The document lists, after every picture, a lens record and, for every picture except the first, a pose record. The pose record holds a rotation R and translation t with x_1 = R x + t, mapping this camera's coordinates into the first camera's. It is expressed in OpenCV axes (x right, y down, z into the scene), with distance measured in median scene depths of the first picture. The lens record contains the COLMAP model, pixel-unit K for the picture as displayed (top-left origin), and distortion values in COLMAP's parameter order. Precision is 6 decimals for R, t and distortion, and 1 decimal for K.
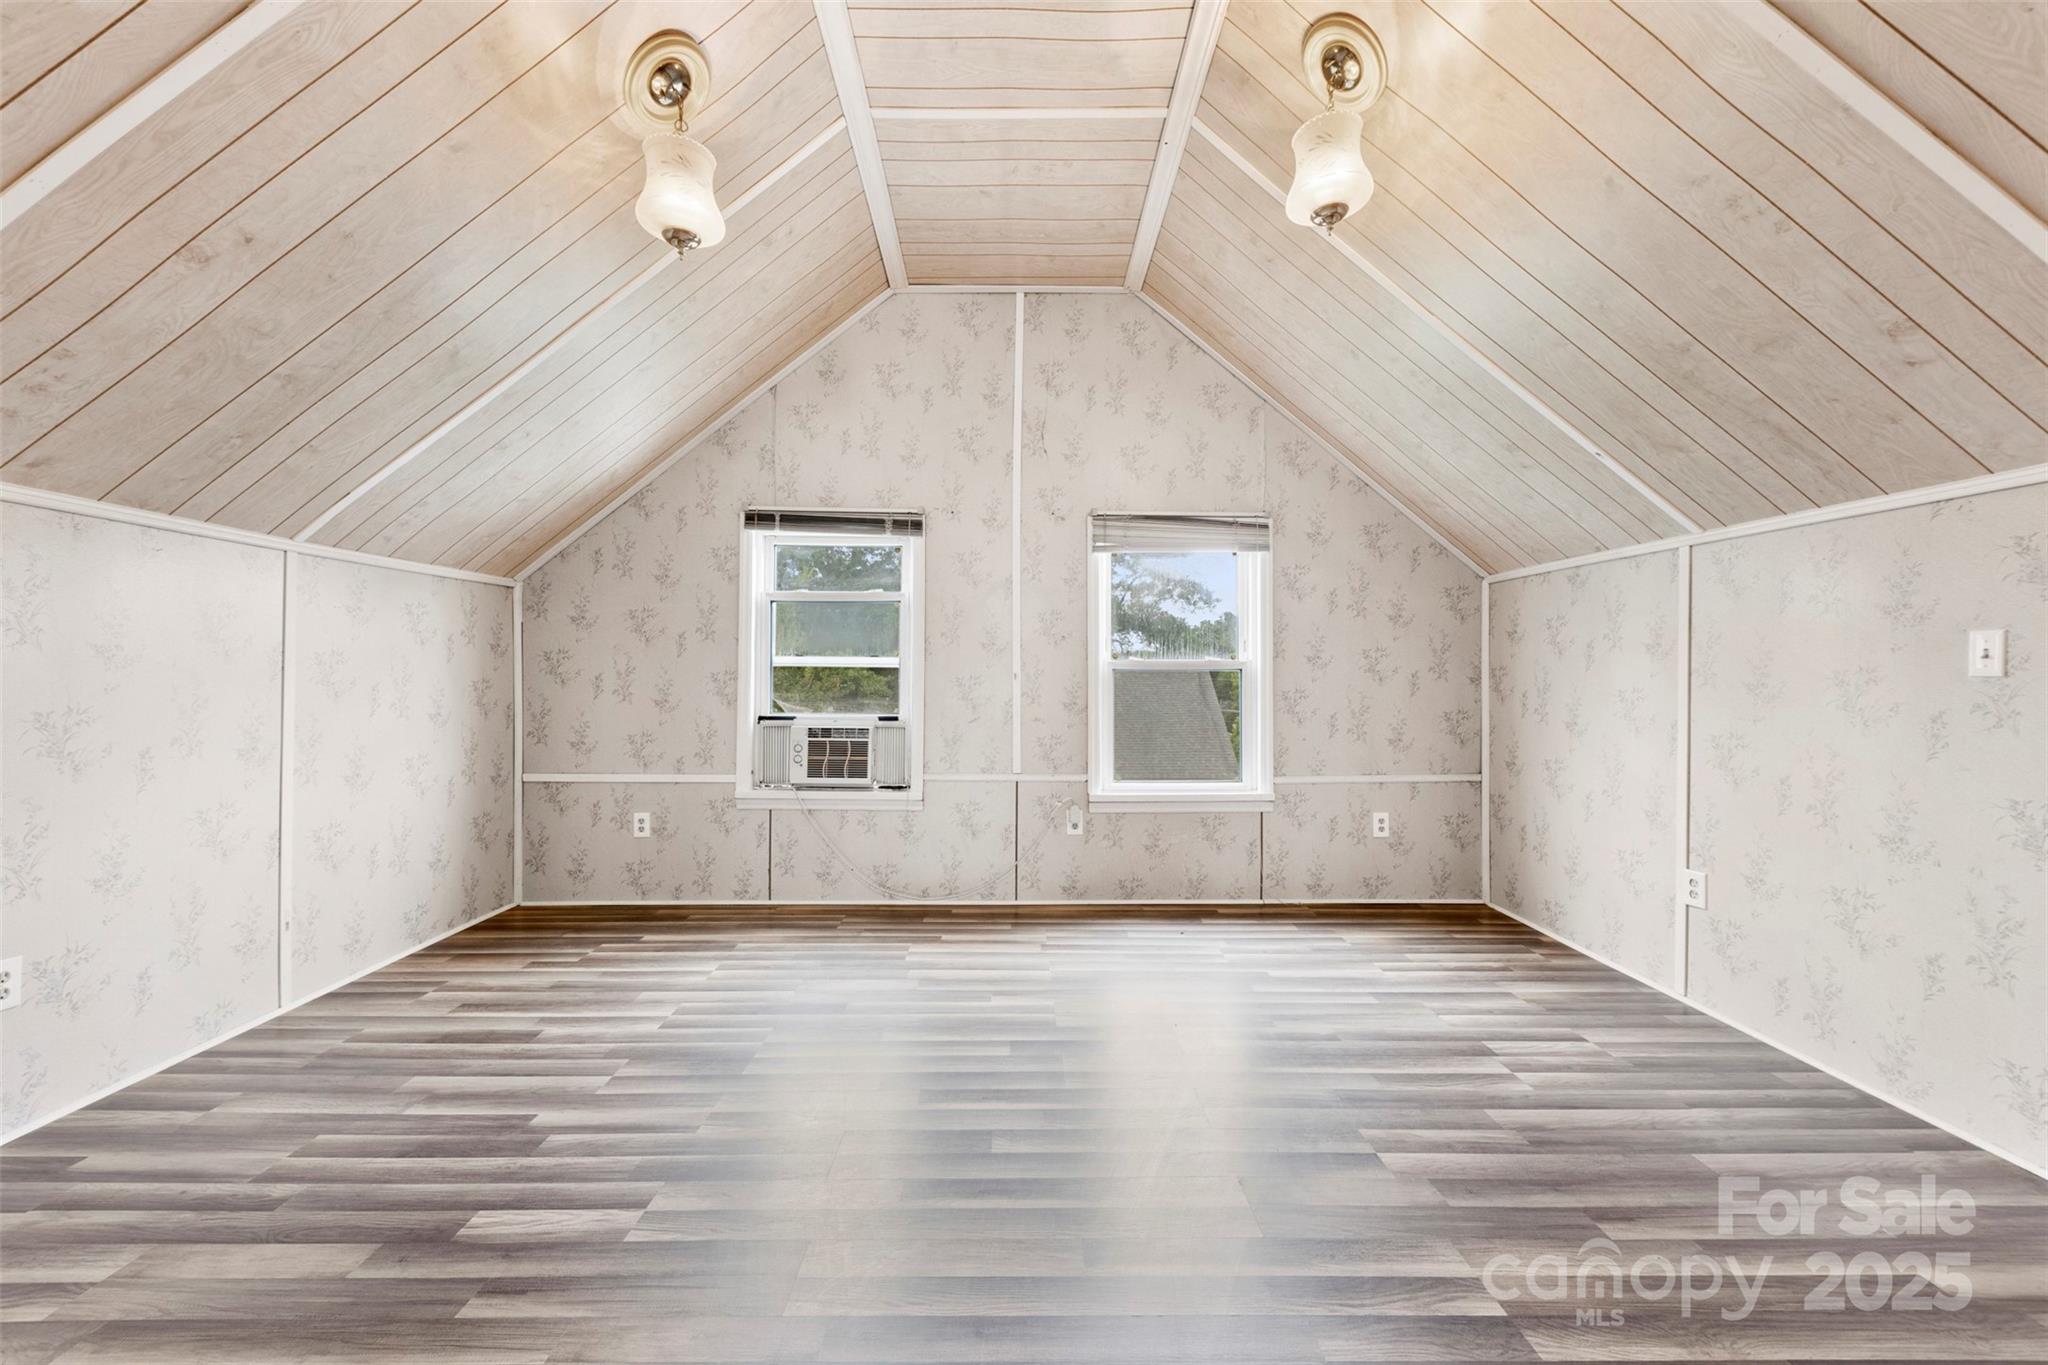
lens RADIAL K [[809.1, 0, 1017.1], [0, 809.1, 697.5], [0, 0, 1]] dist [0.021719, -0.007669]
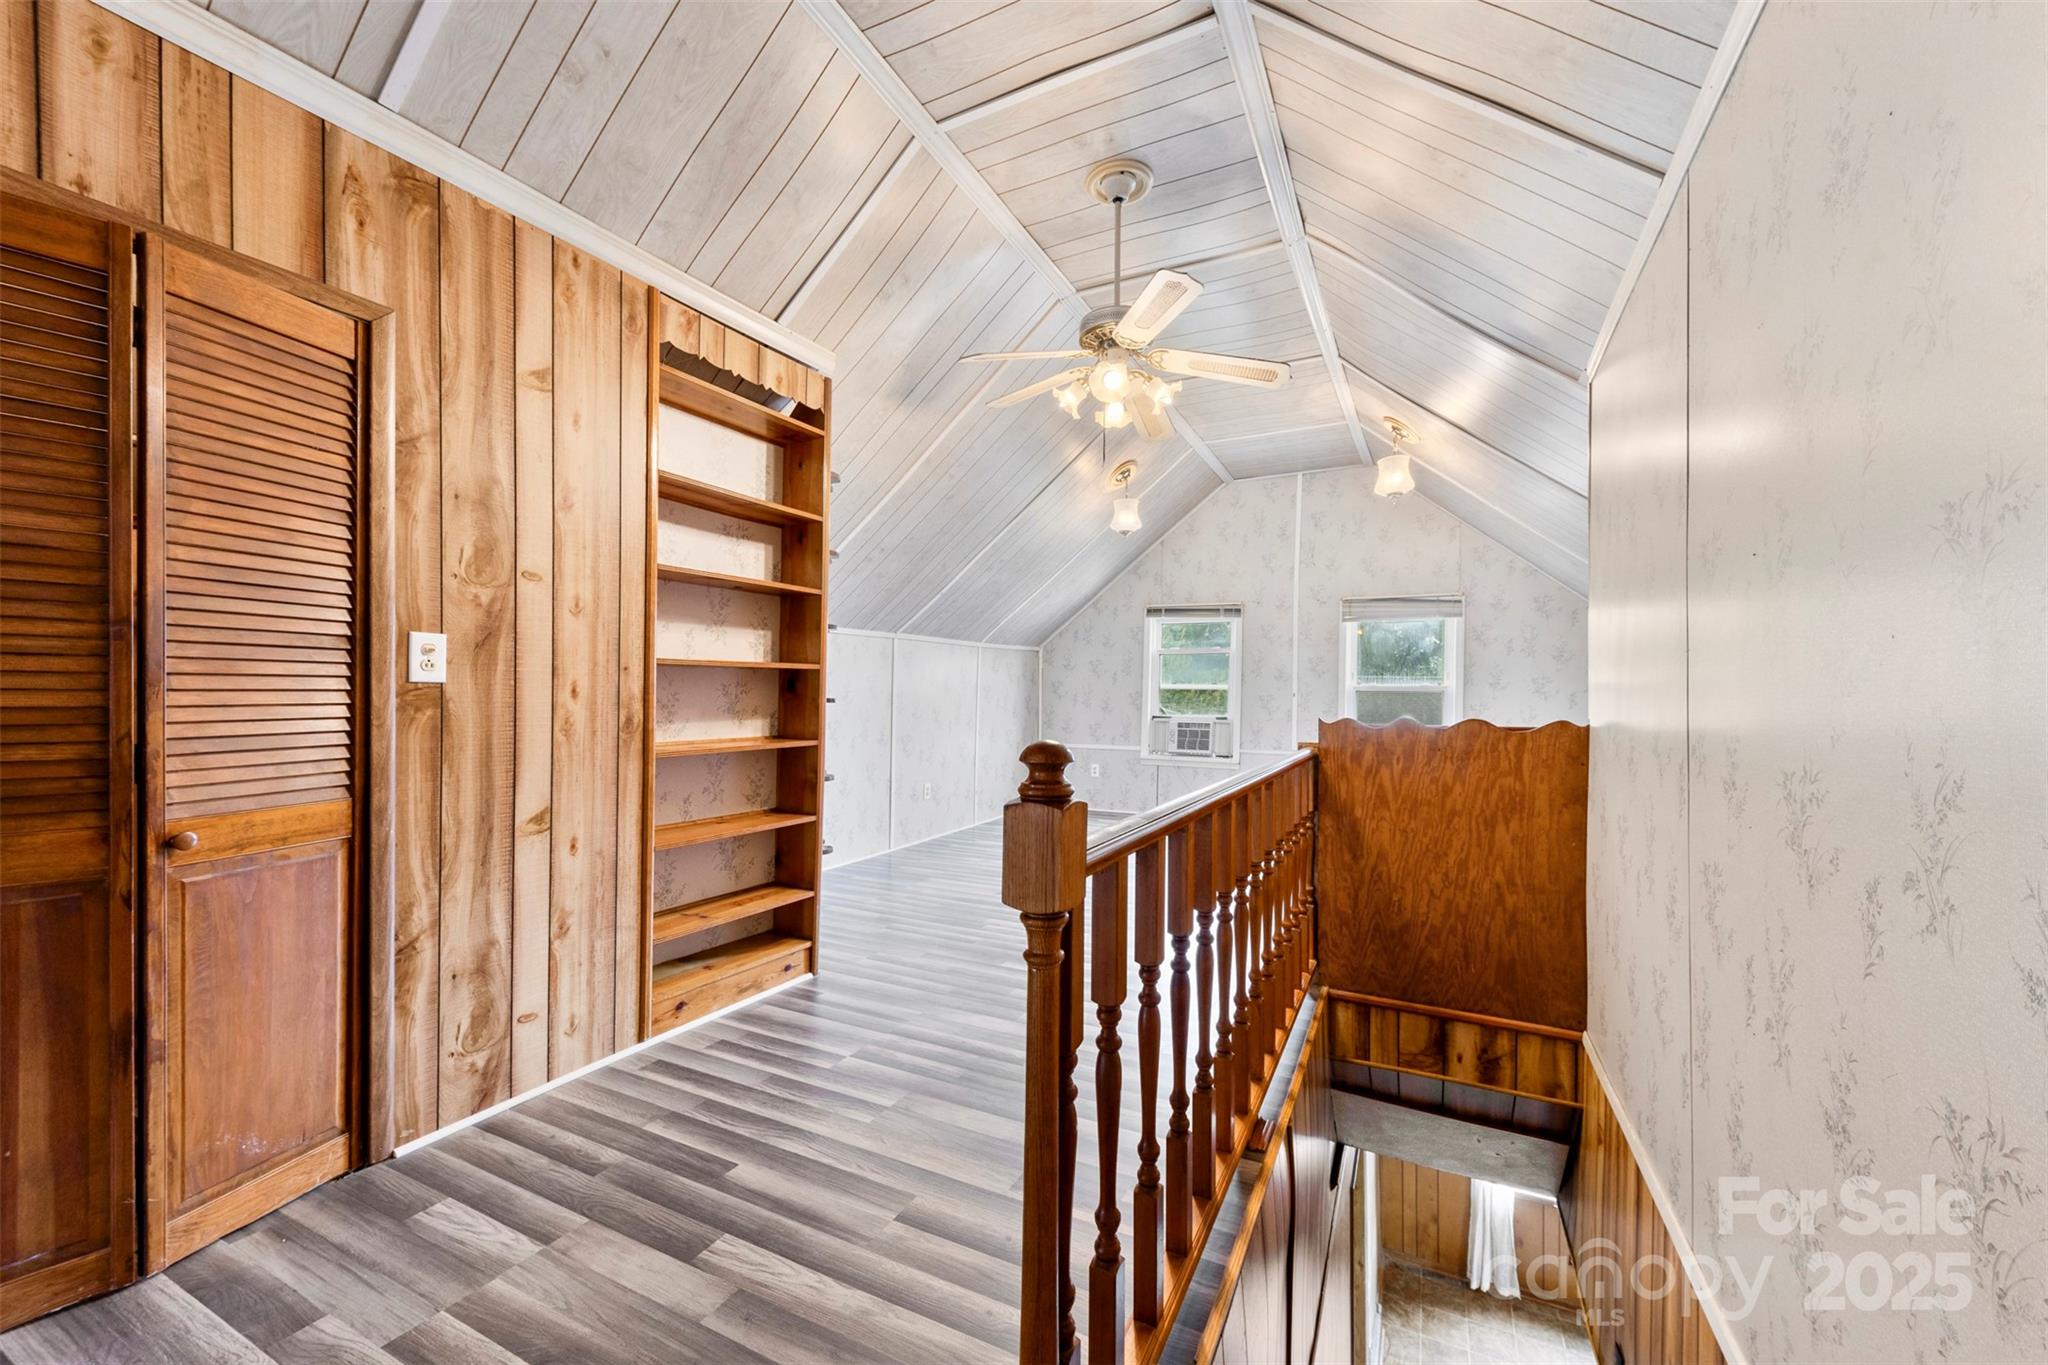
lens RADIAL K [[809.1, 0, 1034.1], [0, 809.1, 704.0], [0, 0, 1]] dist [0.021719, -0.007669]
pose [[0.896134, 0.007214, -0.443725, 0.271057], [-0.008715, 0.999961, -0.001343, 0.000755], [0.443698, 0.005071, 0.896162, -0.814822]]
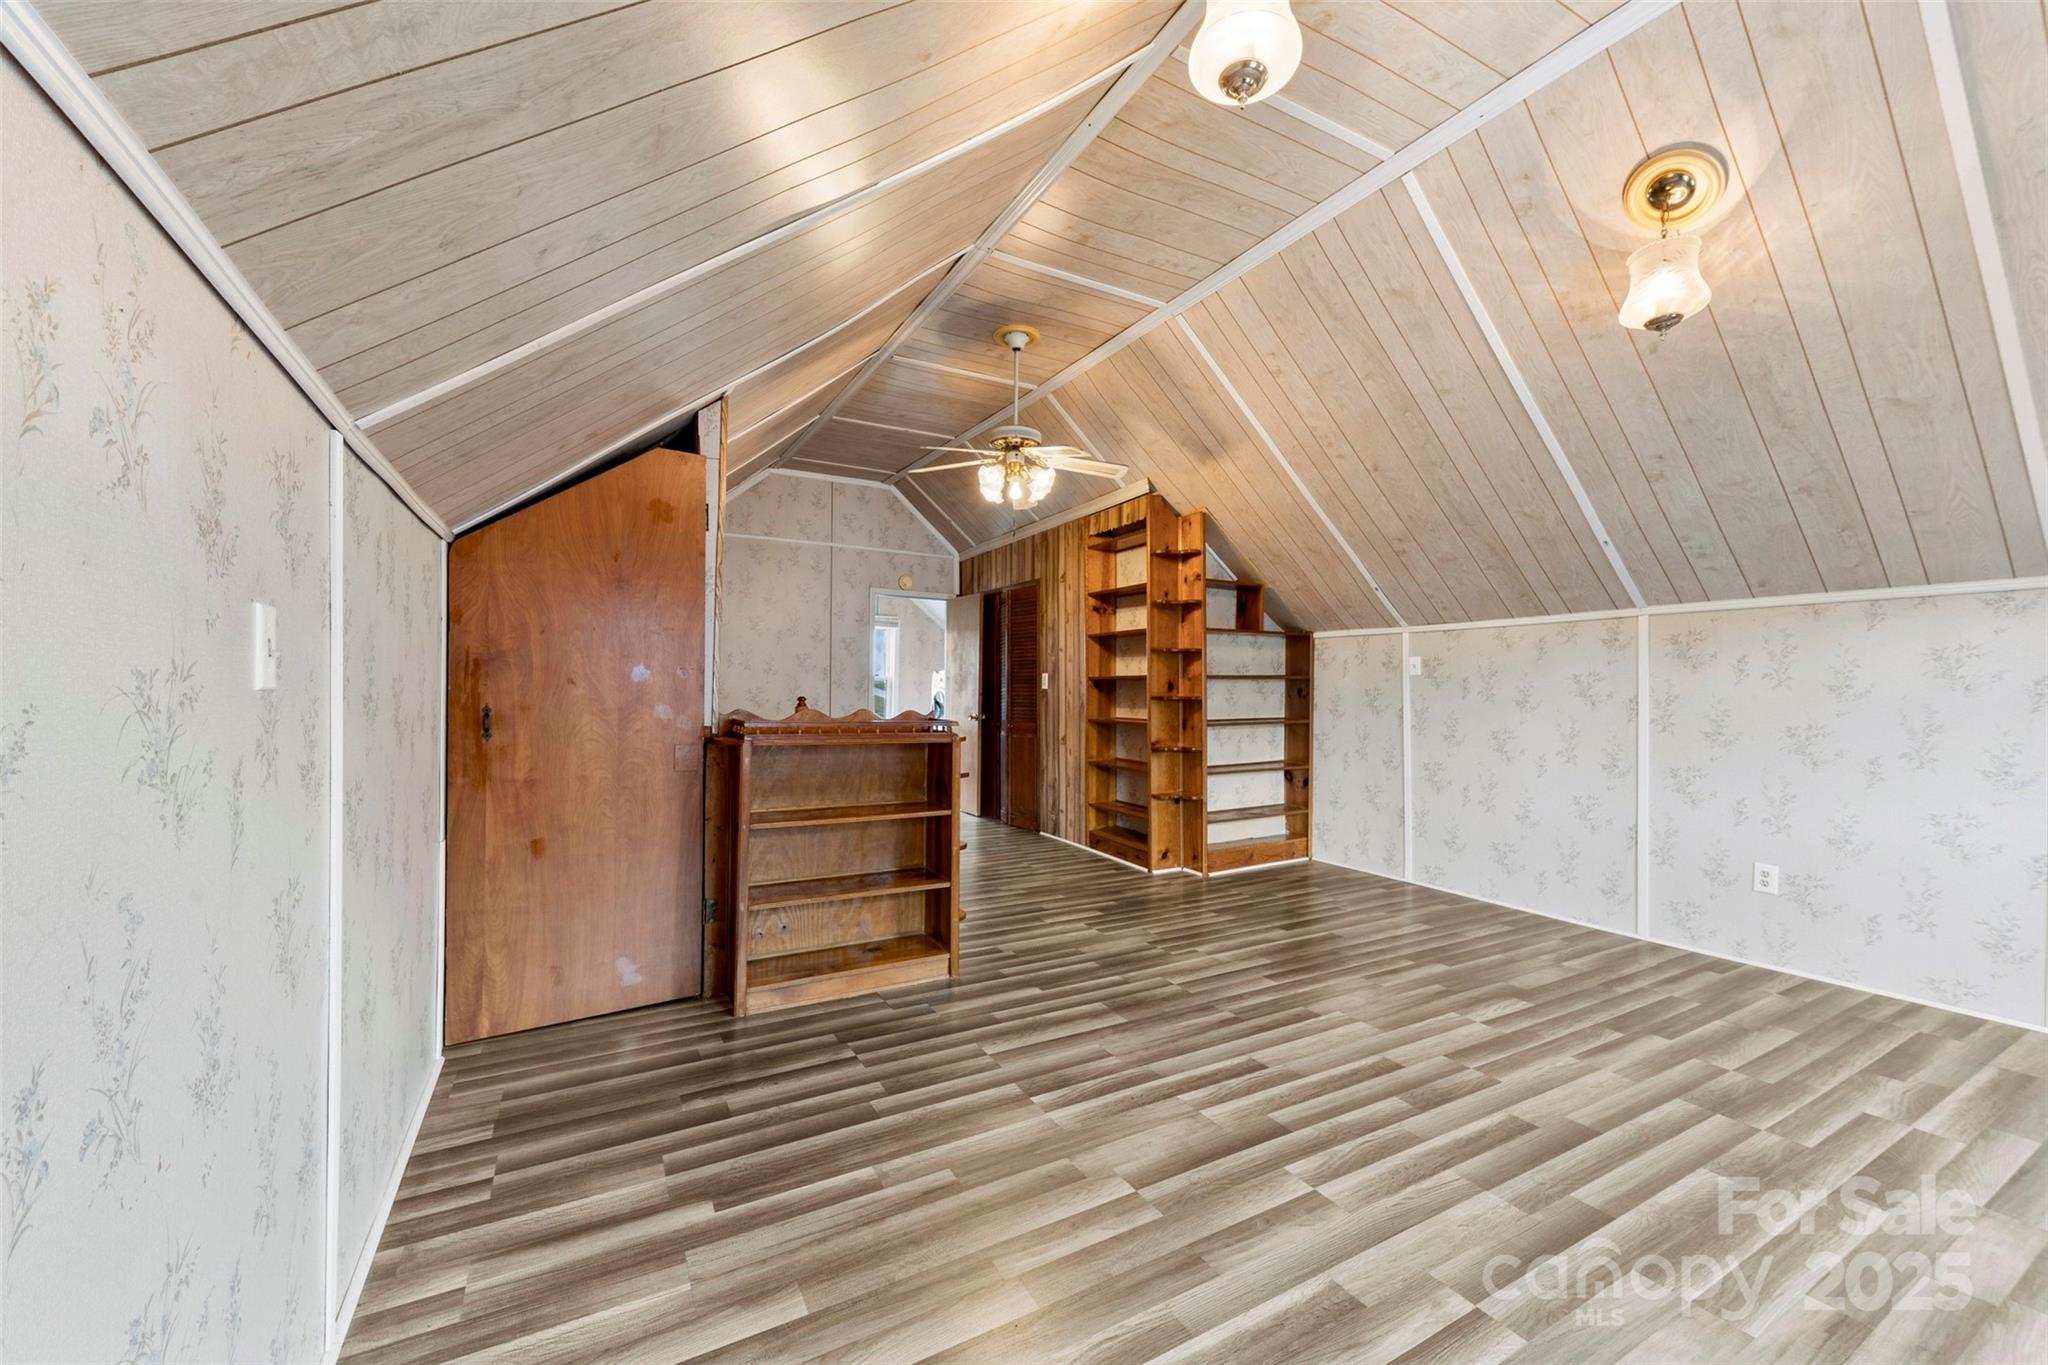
lens RADIAL K [[809.1, 0, 1033.4], [0, 809.1, 676.2], [0, 0, 1]] dist [0.021719, -0.007669]
pose [[-0.876774, -0.021480, -0.480422, 0.497519], [-0.019228, 0.999769, -0.009610, -0.019744], [0.480517, 0.000812, -0.876985, 0.868568]]
